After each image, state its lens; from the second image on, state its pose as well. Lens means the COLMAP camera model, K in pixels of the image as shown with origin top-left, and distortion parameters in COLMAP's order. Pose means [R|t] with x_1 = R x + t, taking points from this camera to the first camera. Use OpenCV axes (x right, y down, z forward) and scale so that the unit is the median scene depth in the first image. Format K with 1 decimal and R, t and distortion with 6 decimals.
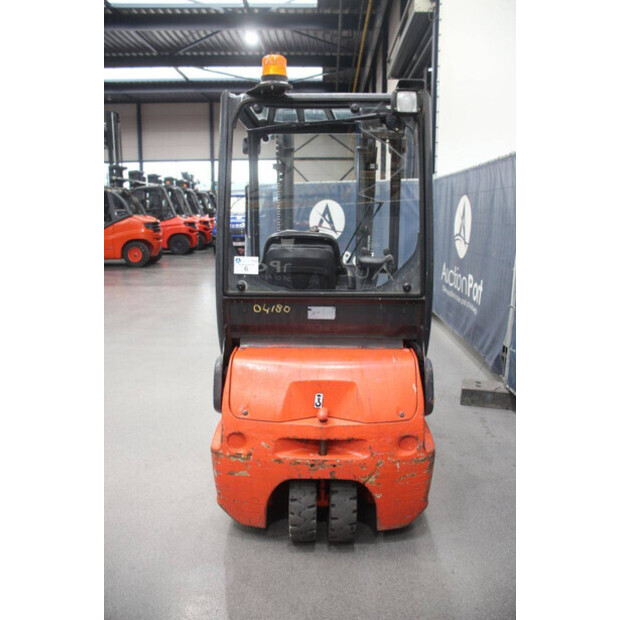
lens RADIAL K [[504.2, 0, 308.7], [0, 504.2, 313.0], [0, 0, 1]] dist [-0.143041, 0.096596]
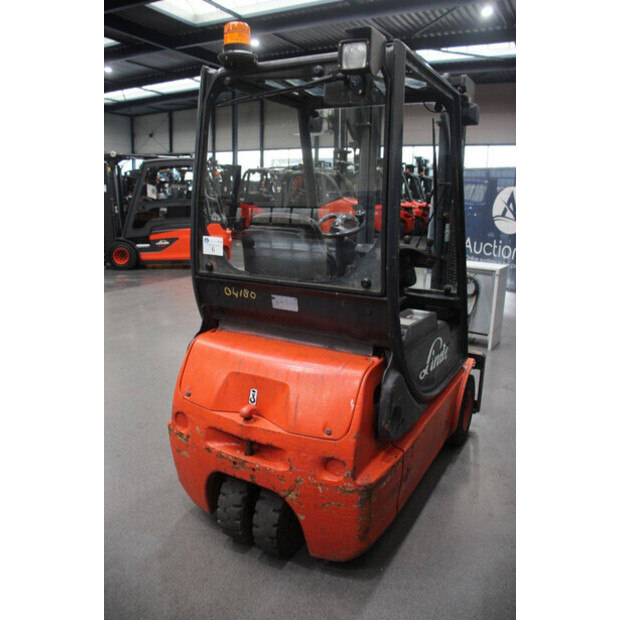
lens RADIAL K [[504.2, 0, 307.7], [0, 504.2, 311.6], [0, 0, 1]] dist [-0.143041, 0.096596]
pose [[0.886531, 0.117593, -0.447476, 0.502102], [-0.106529, 0.993056, 0.049914, -0.037087], [0.450238, 0.003419, 0.892902, 0.222126]]
